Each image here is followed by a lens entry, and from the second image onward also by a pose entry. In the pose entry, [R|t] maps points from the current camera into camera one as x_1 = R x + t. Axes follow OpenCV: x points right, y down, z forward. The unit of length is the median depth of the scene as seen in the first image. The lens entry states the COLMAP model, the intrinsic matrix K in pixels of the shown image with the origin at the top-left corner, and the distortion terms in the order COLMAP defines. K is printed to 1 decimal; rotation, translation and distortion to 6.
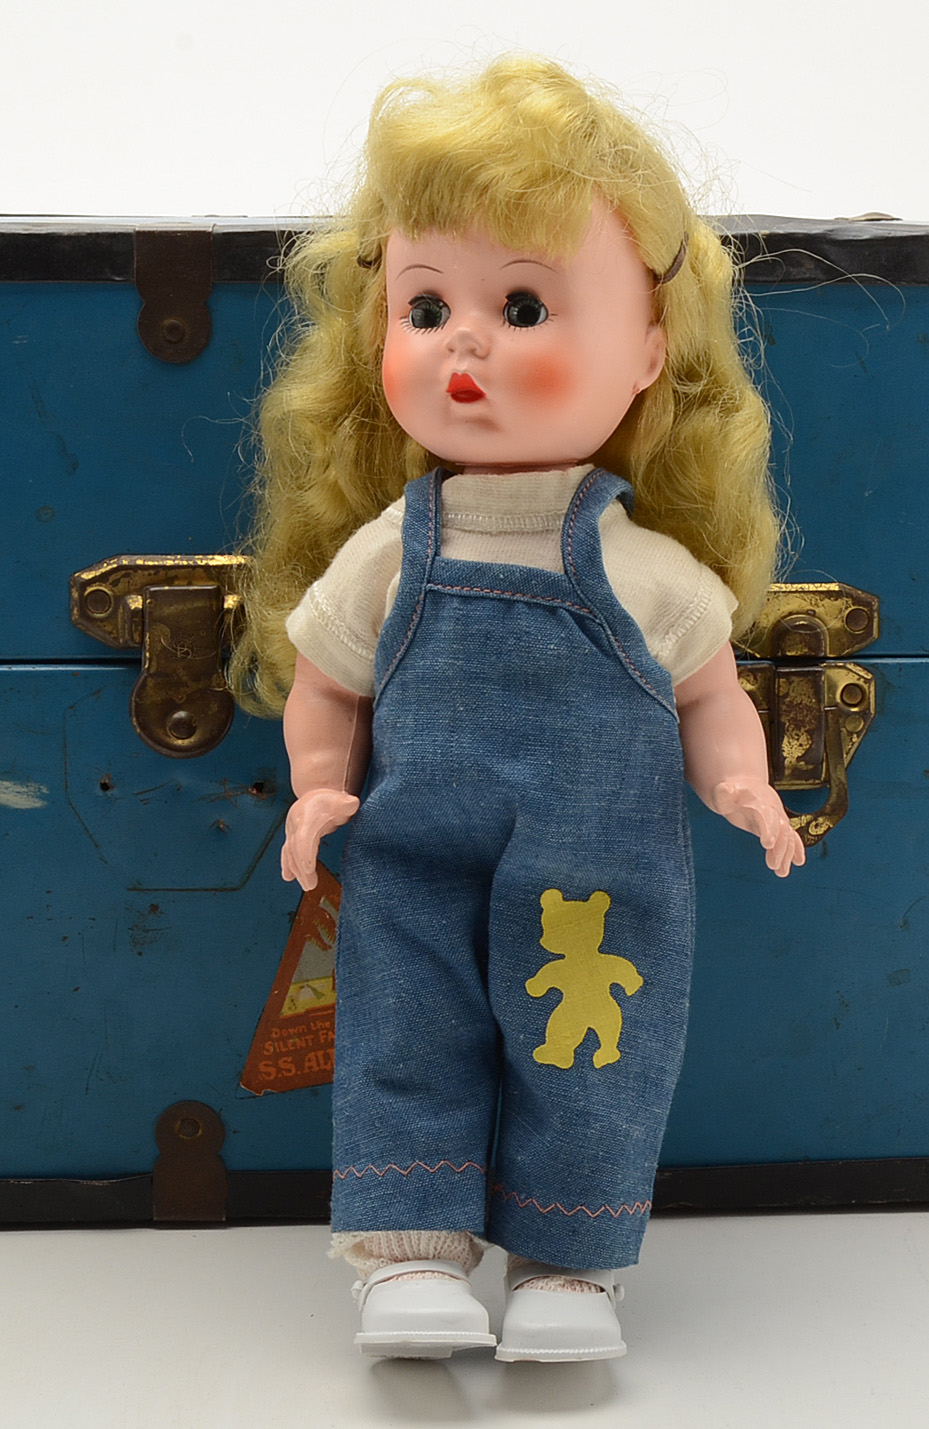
lens RADIAL K [[2517.7, 0, 479.1], [0, 2517.7, 715.6], [0, 0, 1]] dist [-0.000718, 0.000000]
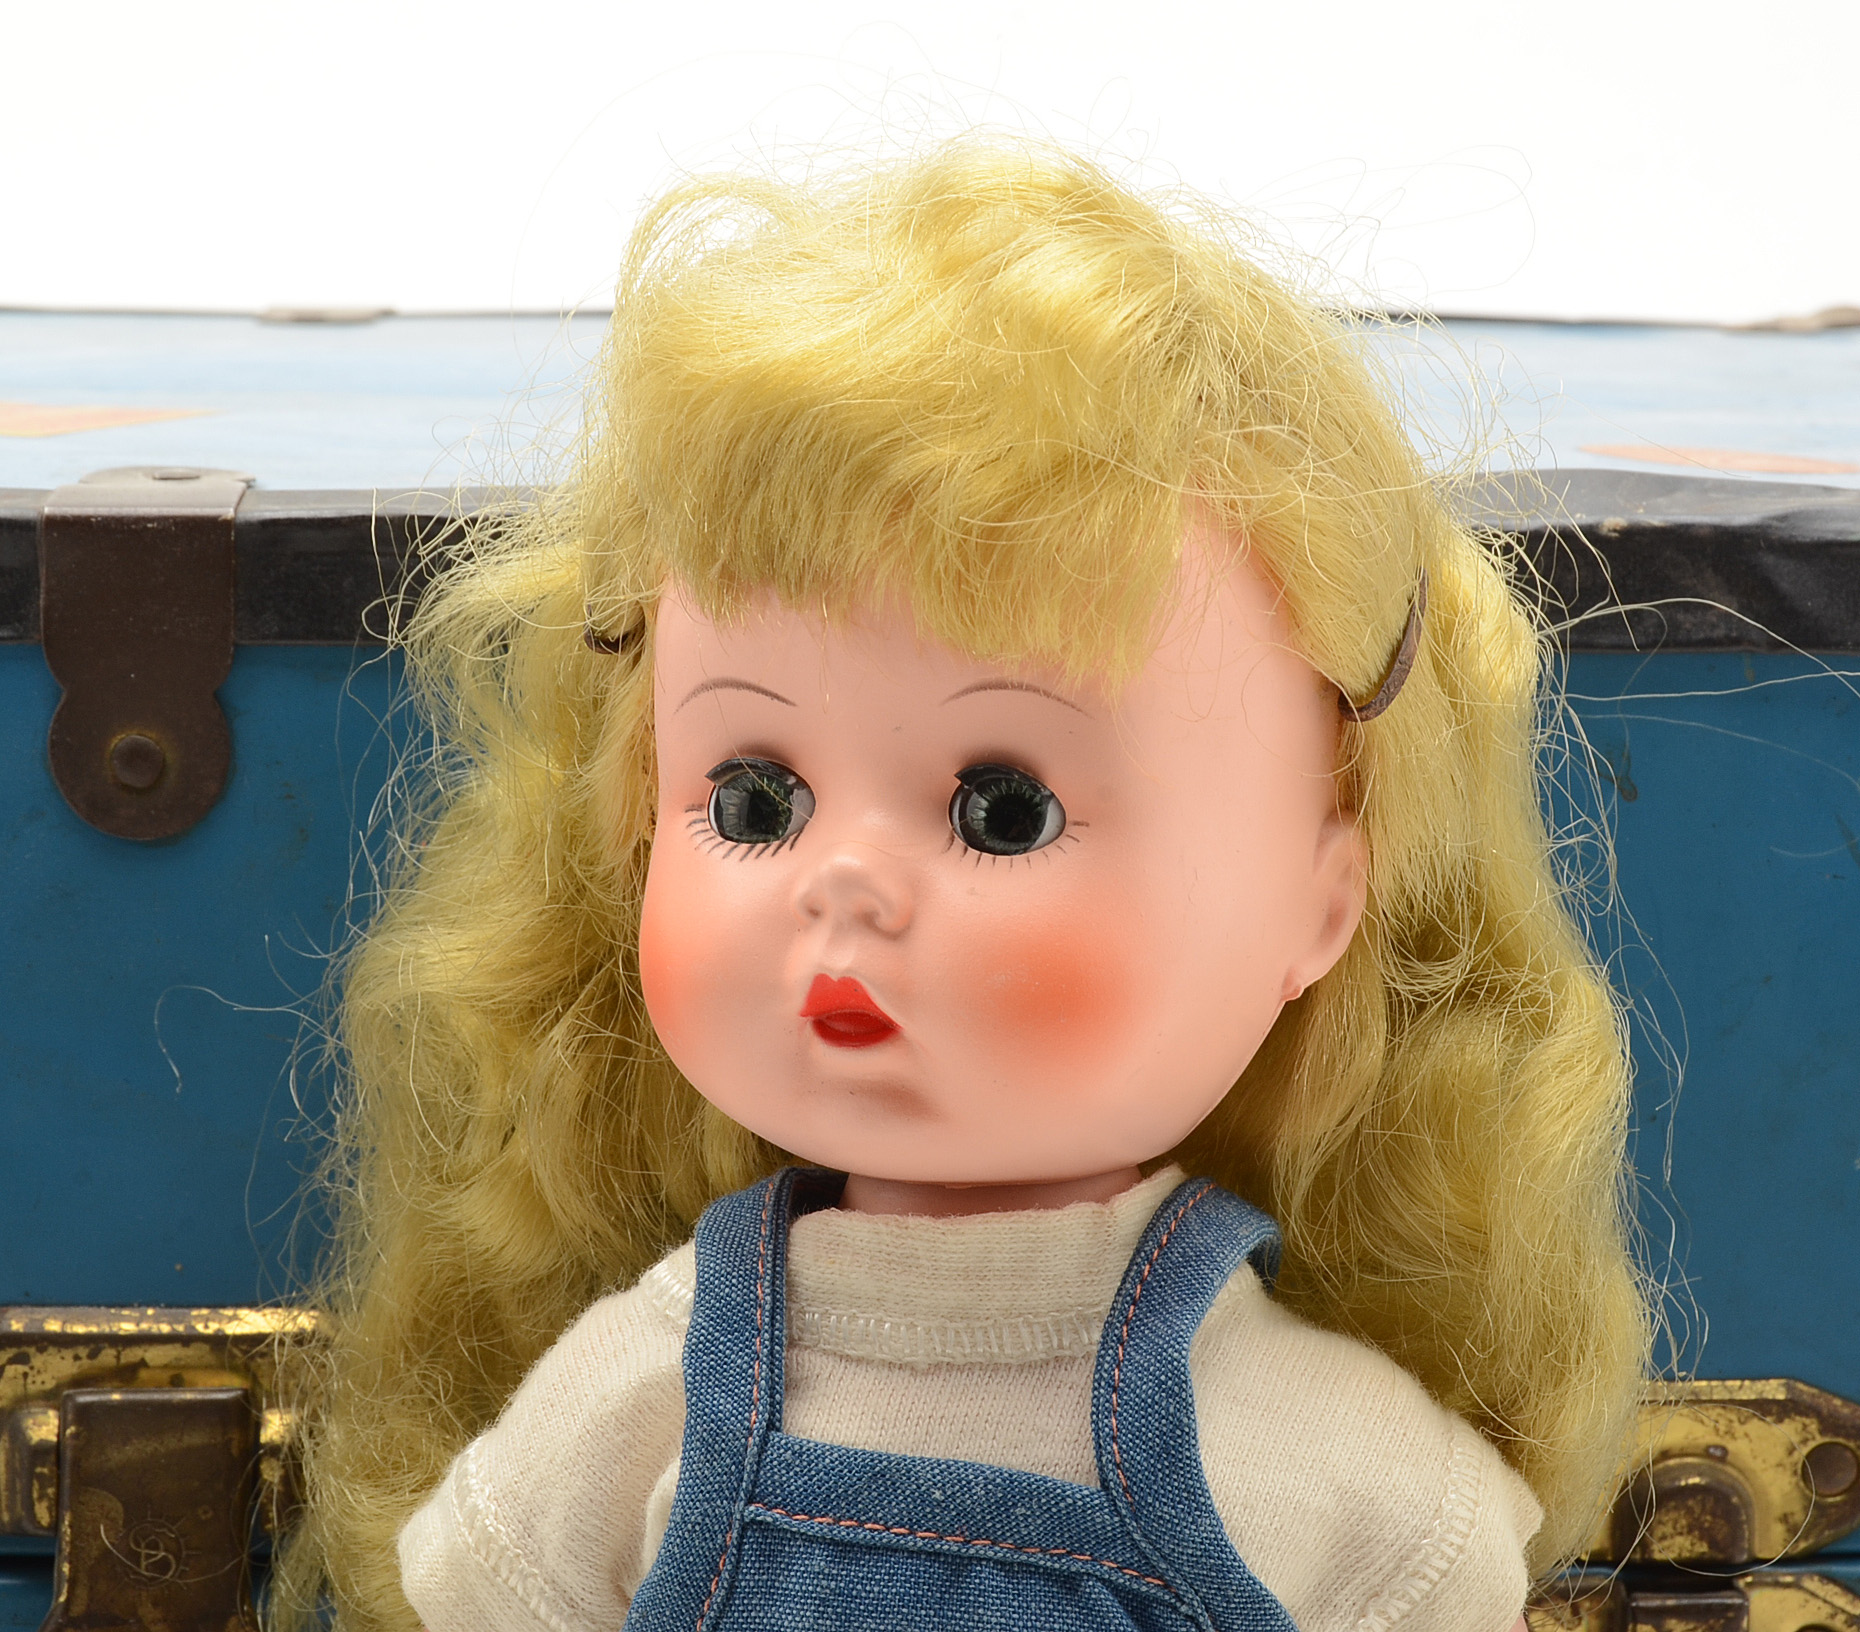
lens RADIAL K [[4584.9, 0, 916.3], [0, 4584.9, 815.1], [0, 0, 1]] dist [-0.007793, 0.000000]
pose [[0.999821, 0.010765, -0.015539, 0.014904], [-0.010553, 0.999851, 0.013676, -0.163323], [0.015684, -0.013510, 0.999786, 0.284553]]
